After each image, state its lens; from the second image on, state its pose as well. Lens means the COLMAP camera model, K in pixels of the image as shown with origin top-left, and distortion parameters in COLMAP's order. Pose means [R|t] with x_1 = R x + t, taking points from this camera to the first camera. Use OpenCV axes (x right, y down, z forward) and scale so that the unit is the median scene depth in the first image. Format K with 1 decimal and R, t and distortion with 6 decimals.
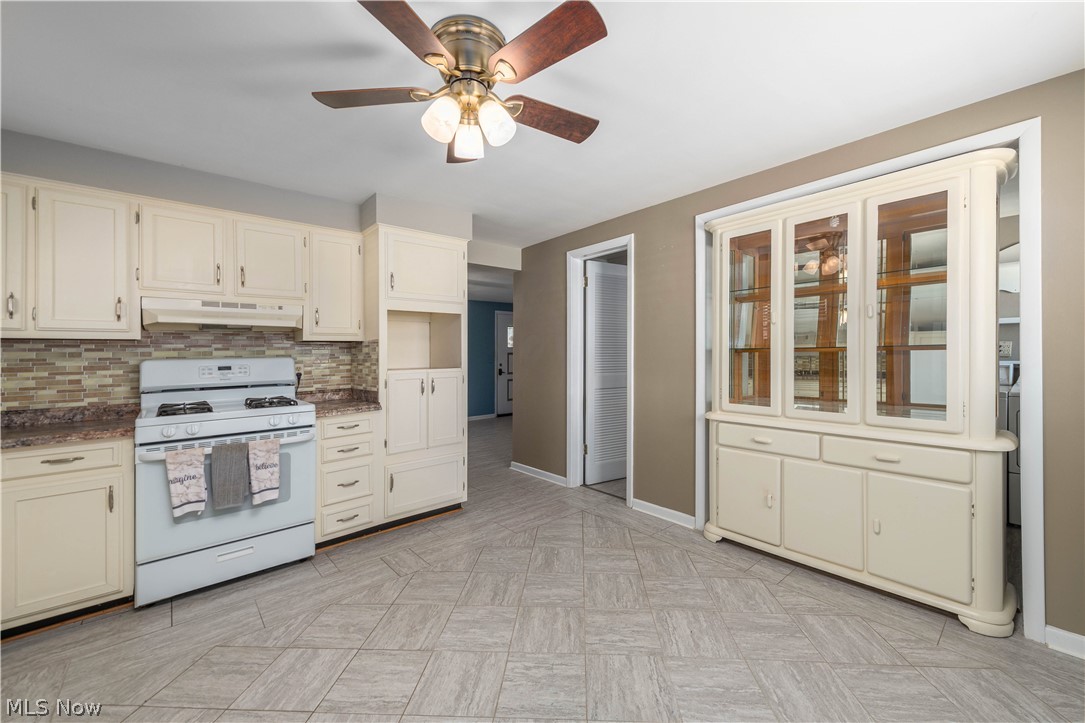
lens RADIAL K [[434.1, 0, 561.7], [0, 434.1, 354.8], [0, 0, 1]] dist [0.004008, -0.000257]
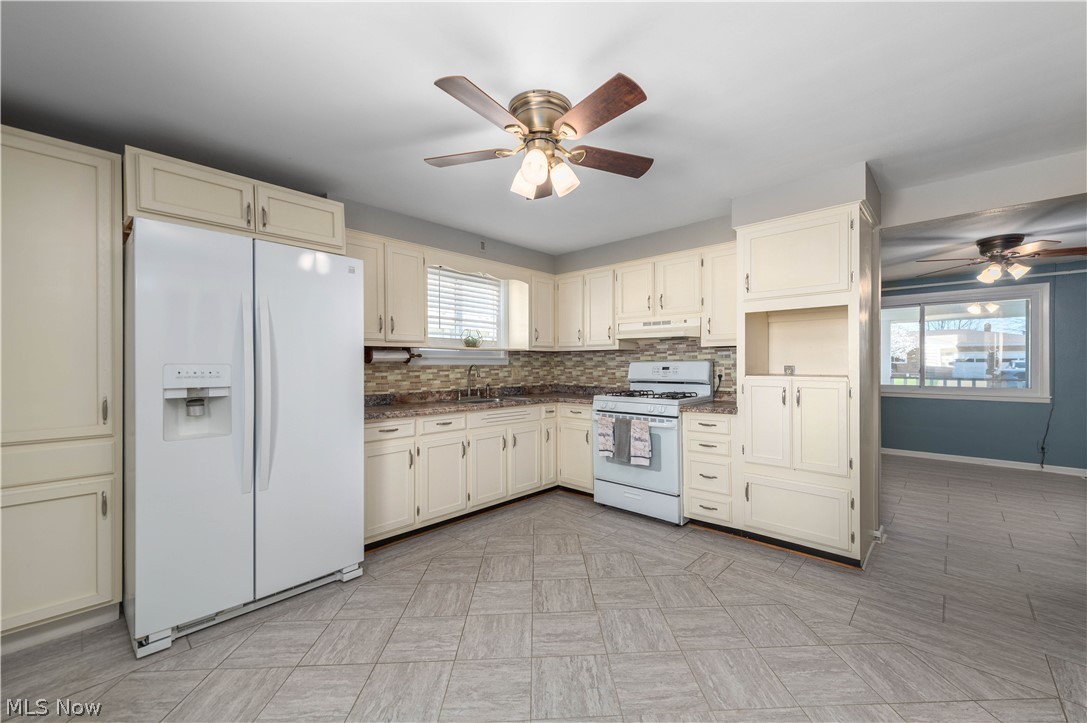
lens RADIAL K [[428.8, 0, 541.4], [0, 428.8, 359.8], [0, 0, 1]] dist [0.013607, -0.002048]
pose [[0.070851, 0.006908, -0.997463, 0.646292], [0.003426, 0.999968, 0.007168, -0.008823], [0.997481, -0.003925, 0.070825, 0.578704]]
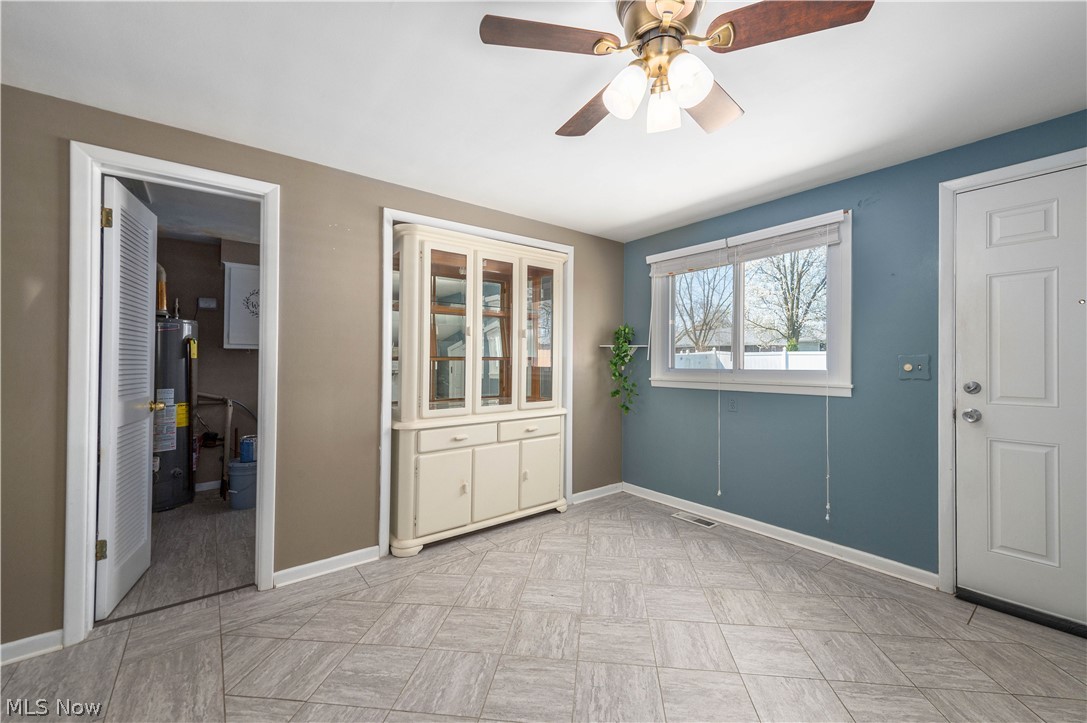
lens RADIAL K [[428.8, 0, 555.2], [0, 428.8, 365.3], [0, 0, 1]] dist [0.013607, -0.002048]
pose [[0.049238, 0.001551, 0.998786, -0.687978], [0.001198, 0.999998, -0.001612, 0.009831], [-0.998786, 0.001276, 0.049236, 0.736567]]
